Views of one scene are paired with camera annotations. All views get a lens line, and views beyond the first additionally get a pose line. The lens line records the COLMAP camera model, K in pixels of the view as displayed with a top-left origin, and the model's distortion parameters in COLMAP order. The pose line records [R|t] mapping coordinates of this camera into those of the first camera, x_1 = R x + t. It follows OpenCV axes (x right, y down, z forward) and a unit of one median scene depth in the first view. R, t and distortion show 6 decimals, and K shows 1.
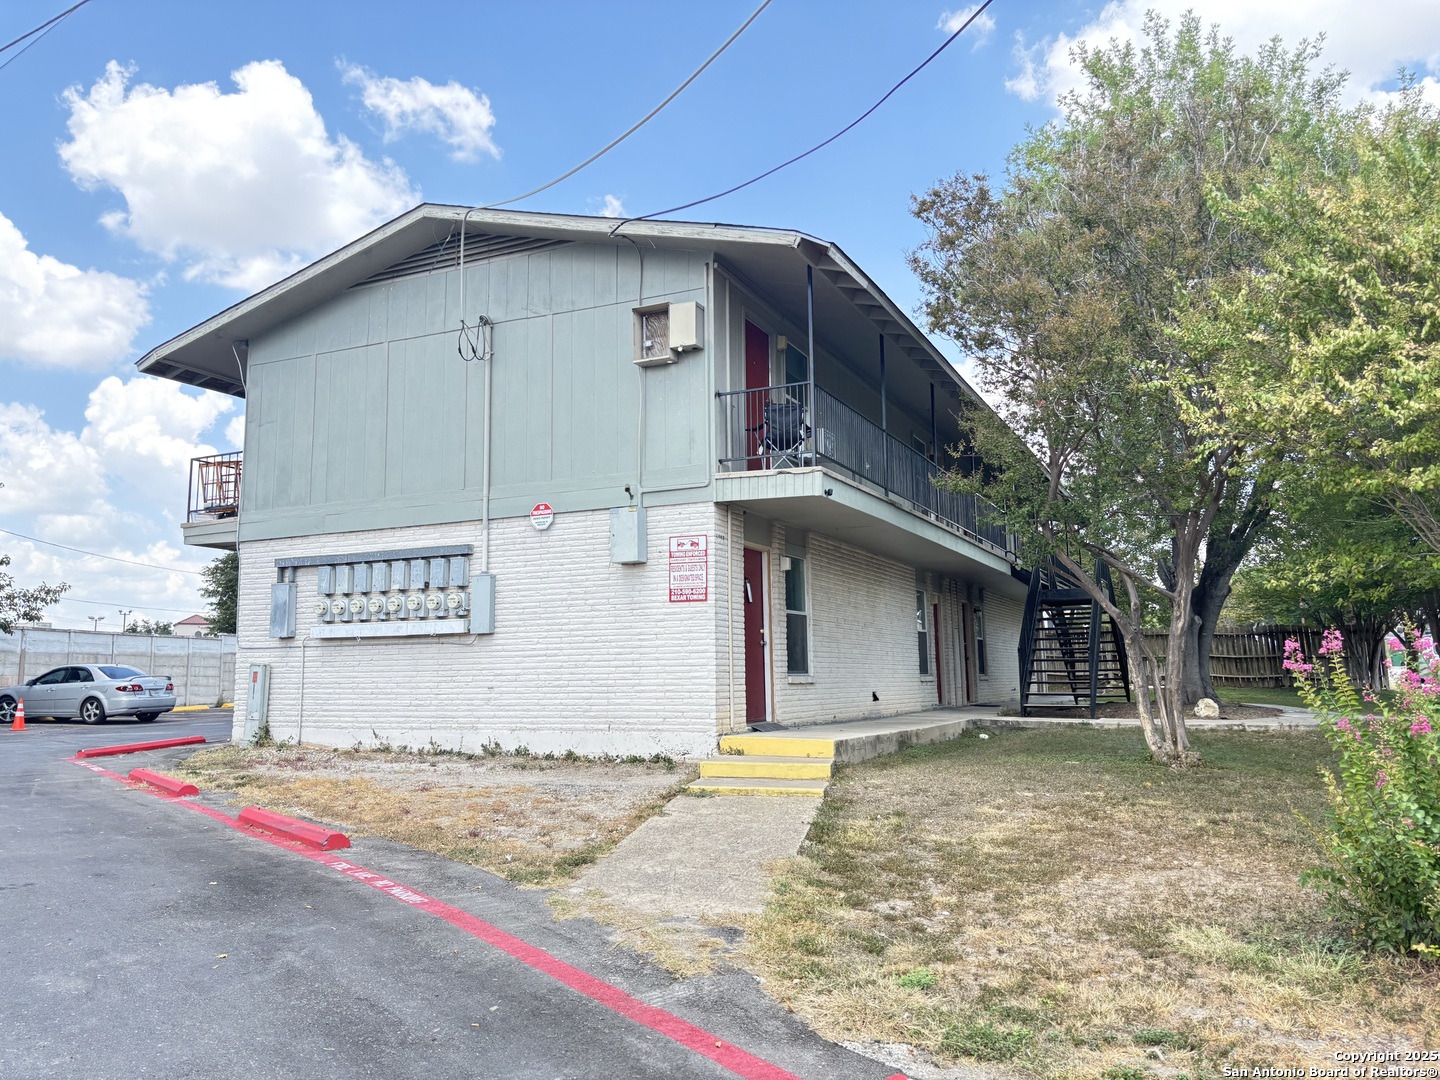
lens RADIAL K [[1072.3, 0, 718.0], [0, 1072.3, 520.8], [0, 0, 1]] dist [0.059209, -0.082235]
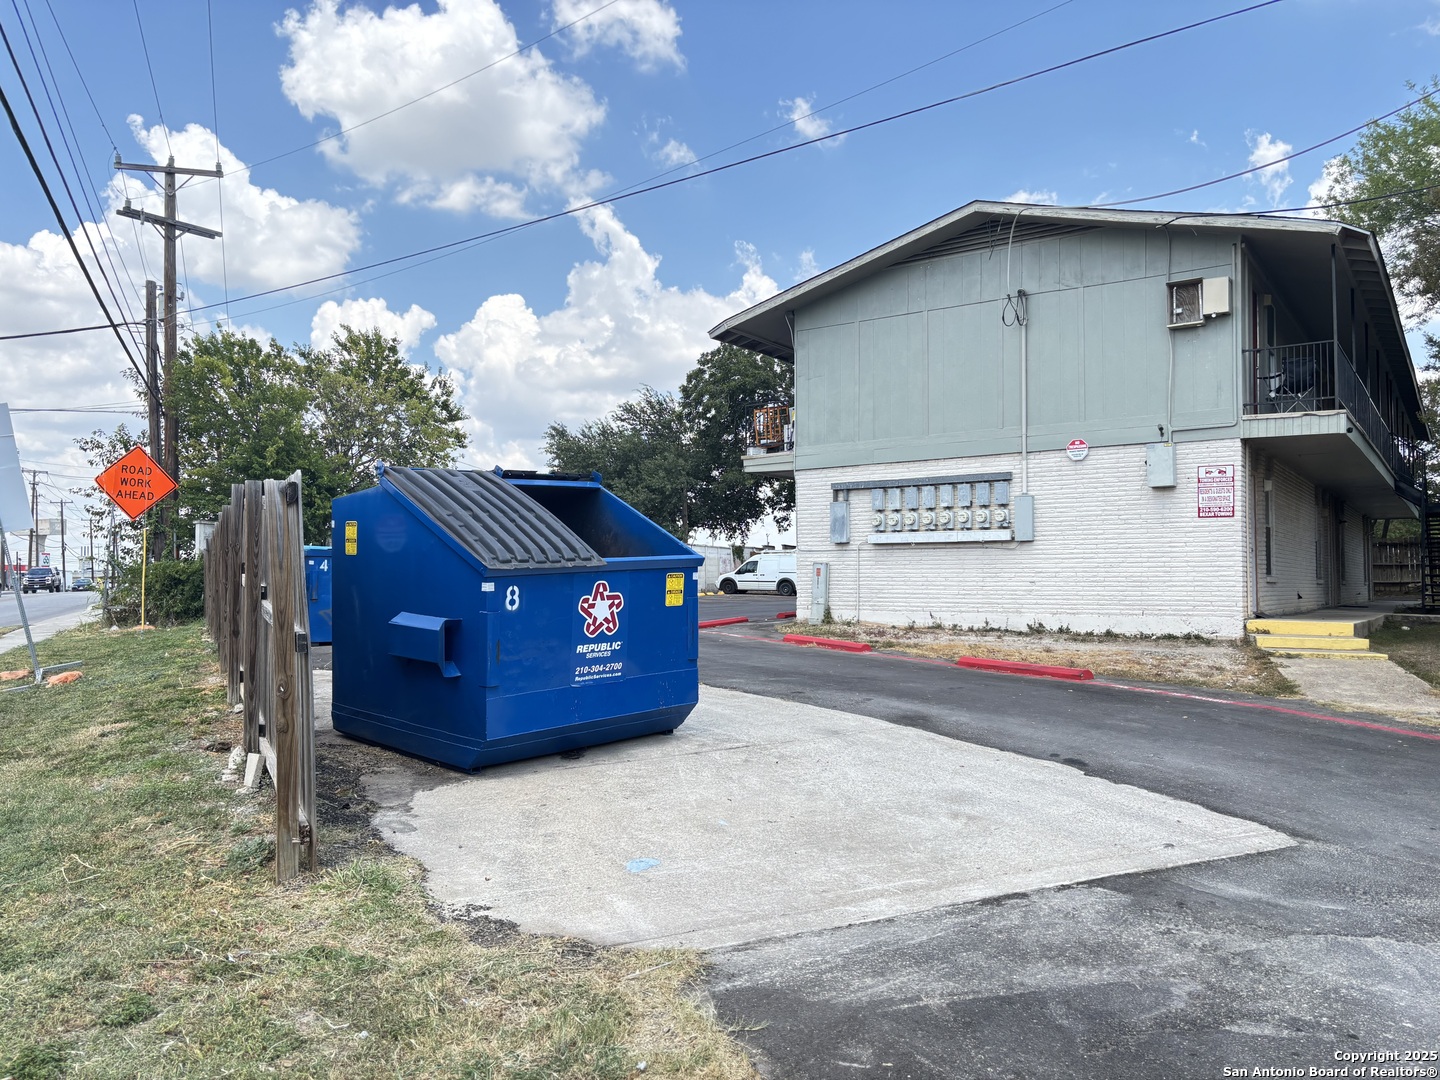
lens RADIAL K [[1072.8, 0, 726.5], [0, 1072.8, 537.0], [0, 0, 1]] dist [0.052897, -0.071524]
pose [[0.988195, 0.003123, -0.153168, -0.378903], [0.011891, 0.995213, 0.097005, -0.030362], [0.152737, -0.097682, 0.983427, -0.336292]]
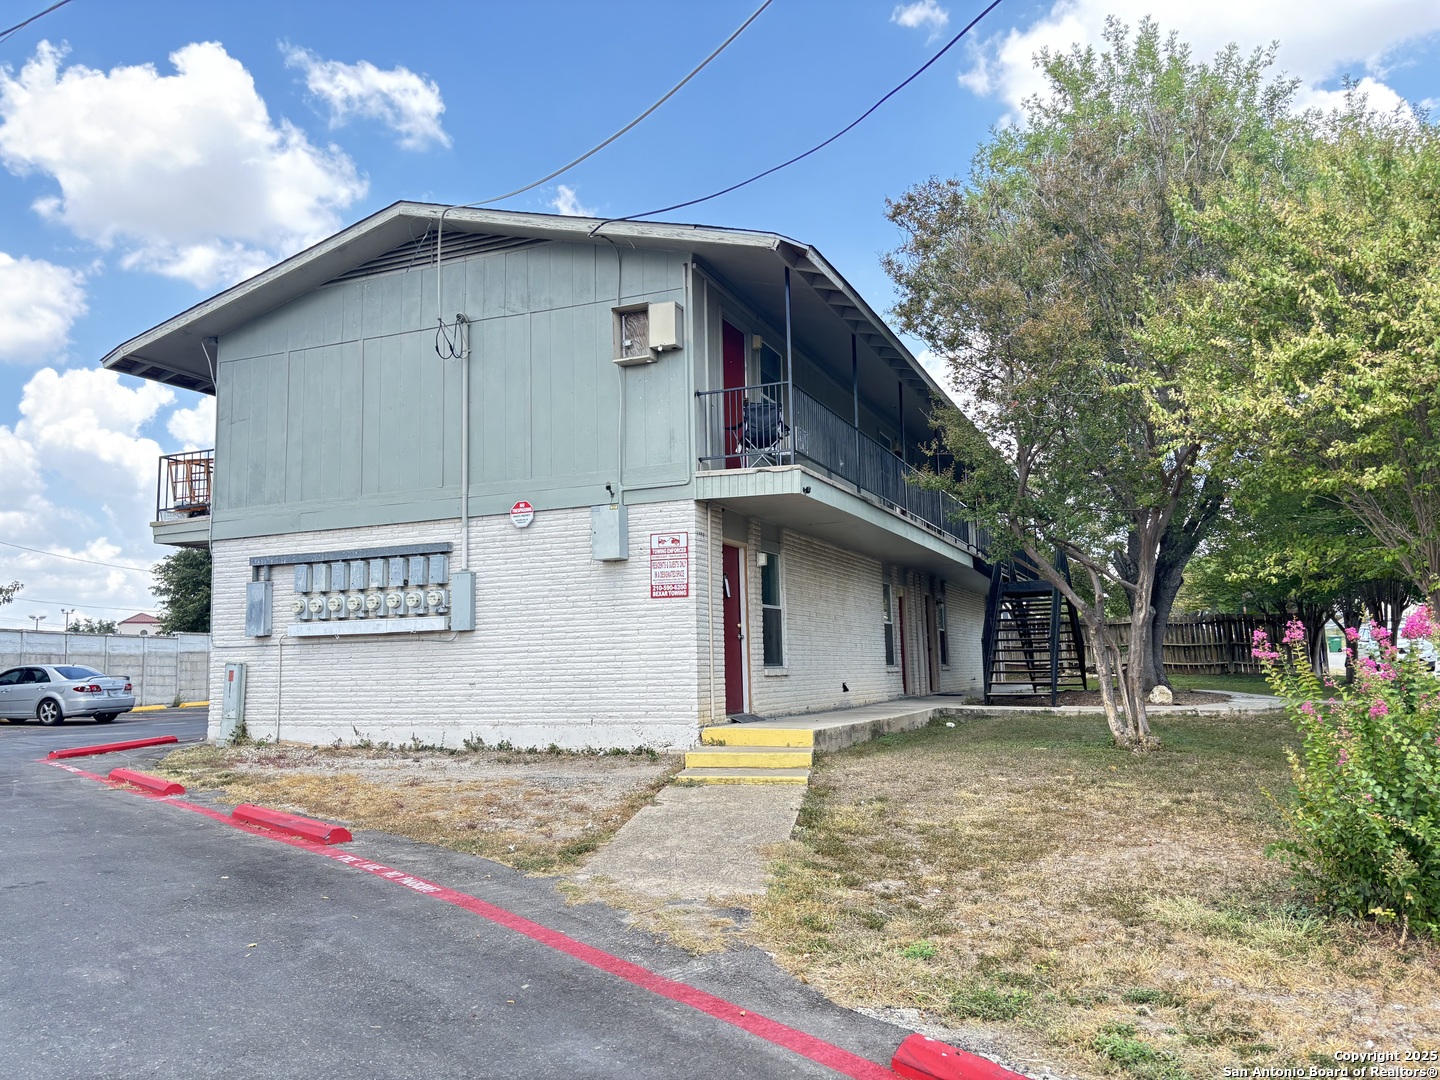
lens RADIAL K [[1072.8, 0, 726.5], [0, 1072.8, 537.0], [0, 0, 1]] dist [0.052897, -0.071524]
pose [[0.998789, -0.005417, 0.048907, -0.021553], [0.004384, 0.999765, 0.021212, -0.003221], [-0.049011, -0.020972, 0.998578, -0.018743]]
